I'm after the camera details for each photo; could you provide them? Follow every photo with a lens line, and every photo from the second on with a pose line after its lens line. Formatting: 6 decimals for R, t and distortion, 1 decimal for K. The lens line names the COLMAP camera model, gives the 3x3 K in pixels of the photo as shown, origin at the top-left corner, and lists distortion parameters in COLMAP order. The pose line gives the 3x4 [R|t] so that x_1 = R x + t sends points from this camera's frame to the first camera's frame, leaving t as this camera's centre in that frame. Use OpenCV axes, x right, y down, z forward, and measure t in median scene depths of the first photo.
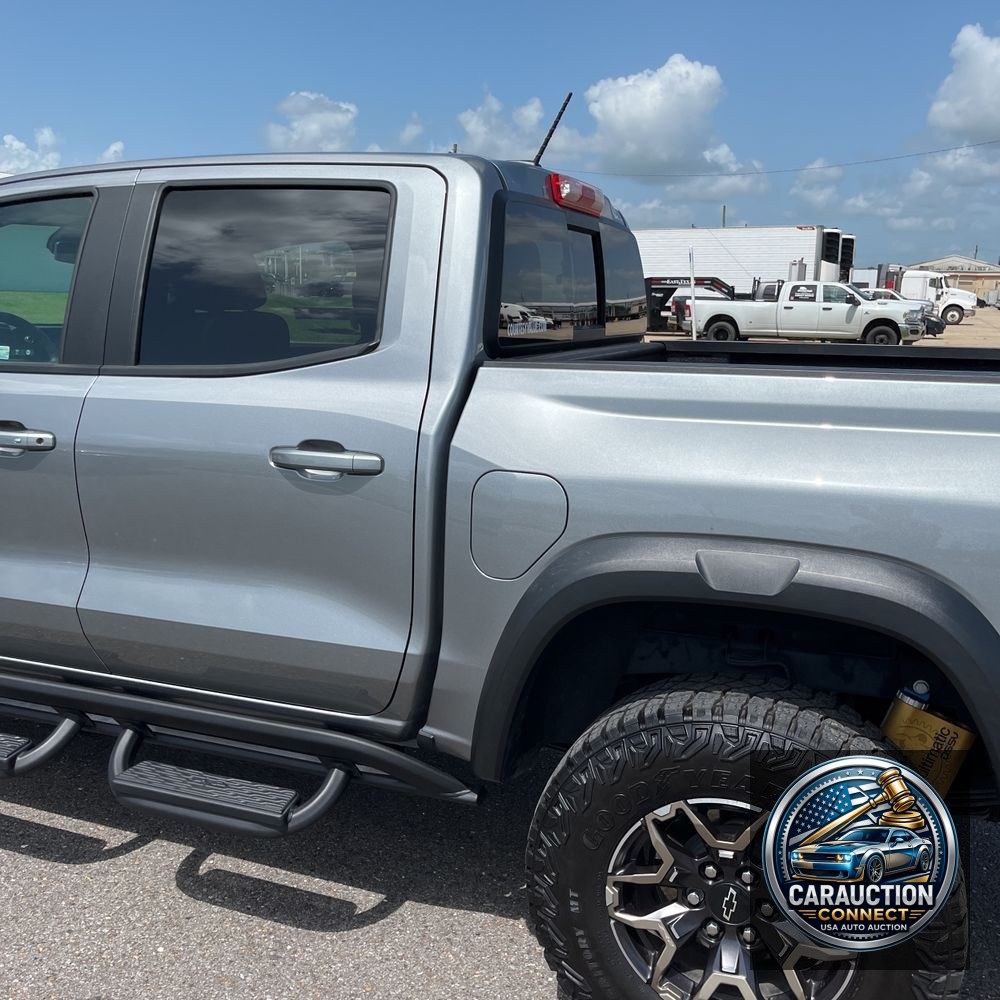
lens RADIAL K [[1001.8, 0, 495.3], [0, 1001.8, 503.1], [0, 0, 1]] dist [0.026984, 0.000000]
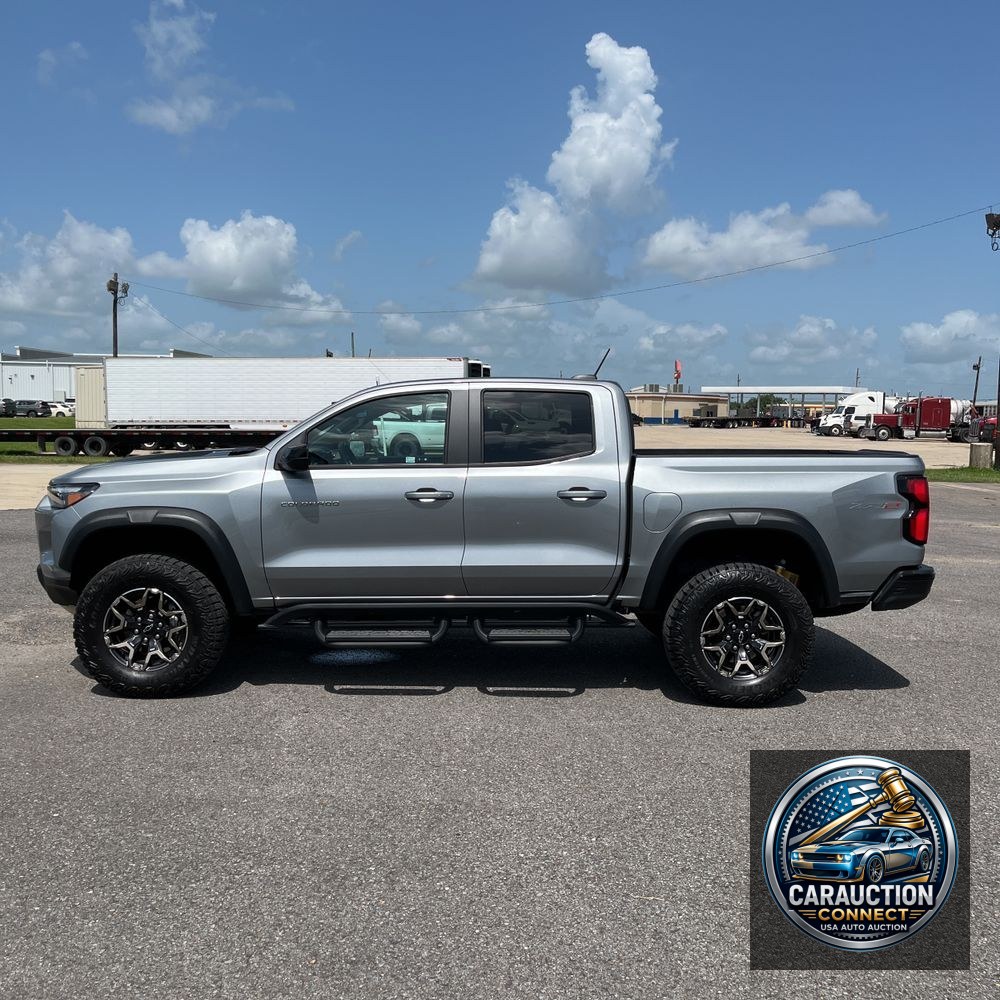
lens RADIAL K [[1001.8, 0, 482.3], [0, 1001.8, 478.5], [0, 0, 1]] dist [0.026984, 0.000000]
pose [[0.936931, -0.031739, 0.348071, -1.194201], [0.080009, 0.988901, -0.125195, 0.202382], [-0.340234, 0.145148, 0.929071, -1.233398]]
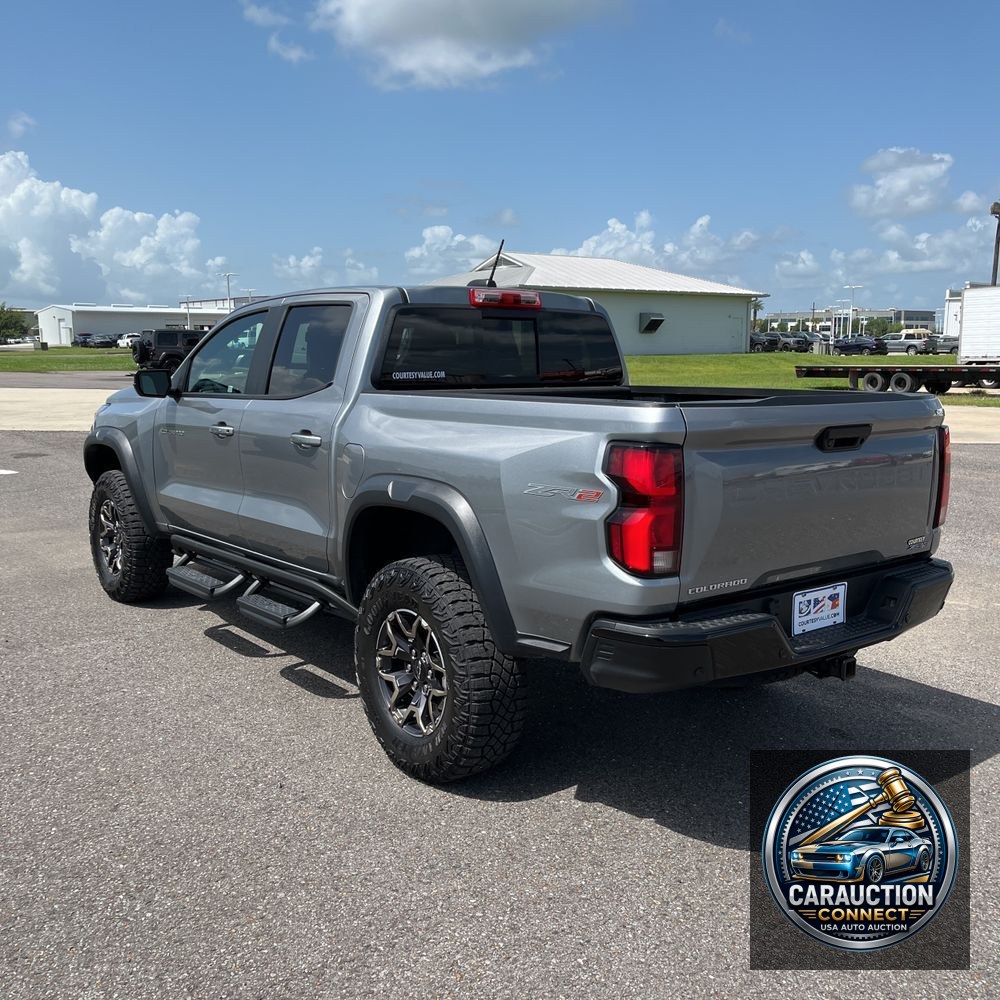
lens RADIAL K [[1001.8, 0, 501.2], [0, 1001.8, 491.0], [0, 0, 1]] dist [0.026984, 0.000000]
pose [[0.861860, 0.048612, -0.504811, 1.065647], [-0.085222, 0.995123, -0.049672, 0.114409], [0.499934, 0.085831, 0.861800, -0.480739]]
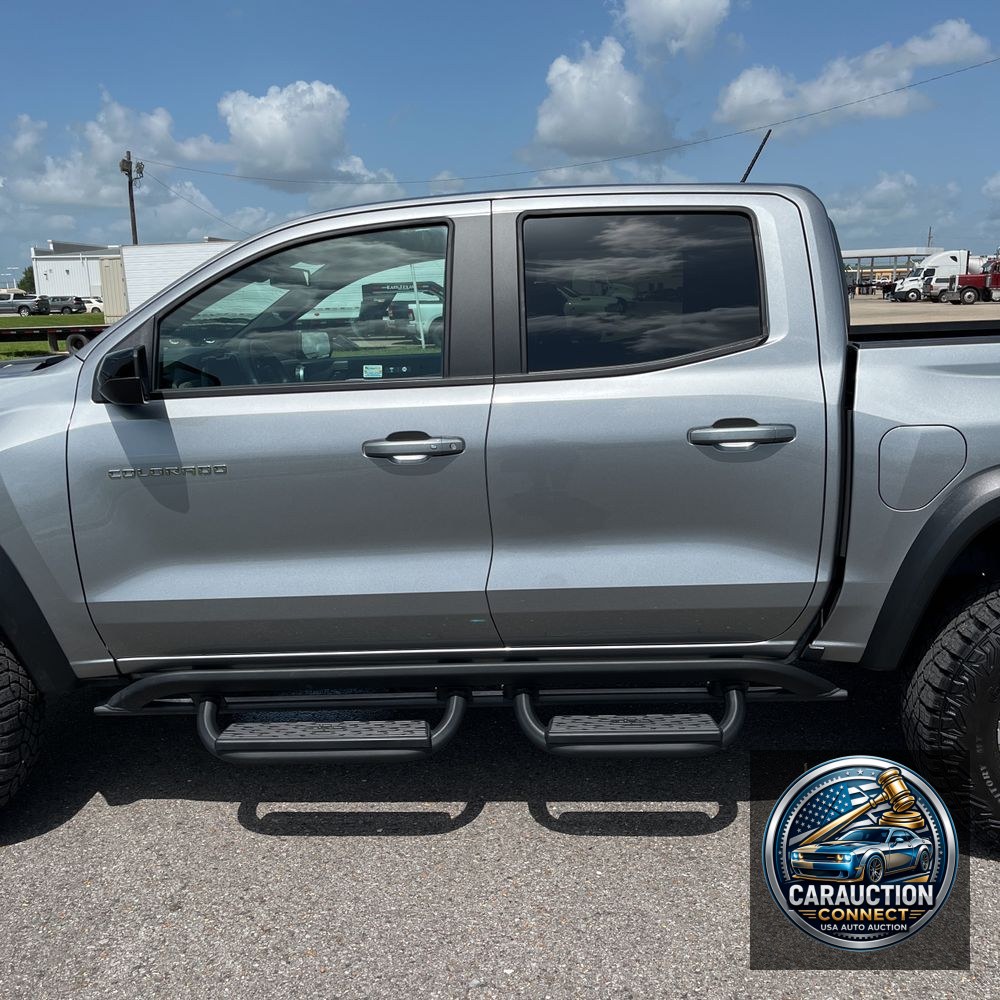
lens RADIAL K [[1001.8, 0, 489.4], [0, 1001.8, 506.6], [0, 0, 1]] dist [0.026984, 0.000000]
pose [[0.949080, -0.108571, 0.295737, -0.745108], [0.109502, 0.993895, 0.013465, -0.004823], [-0.295393, 0.019604, 0.955175, -0.073318]]
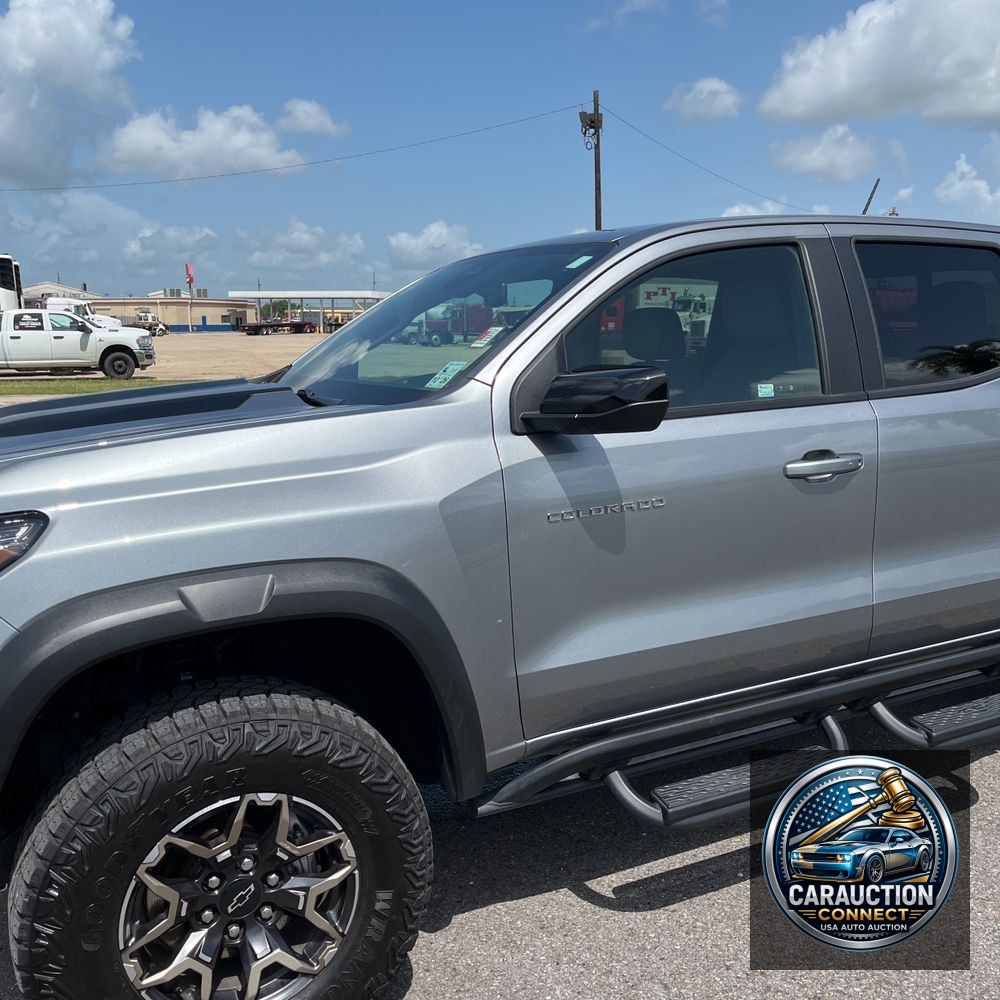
lens RADIAL K [[1001.8, 0, 494.4], [0, 1001.8, 494.5], [0, 0, 1]] dist [0.026984, 0.000000]
pose [[0.662484, -0.149006, 0.734107, -1.553404], [0.173321, 0.983913, 0.043299, -0.146525], [-0.728749, 0.098551, 0.677652, 0.536795]]
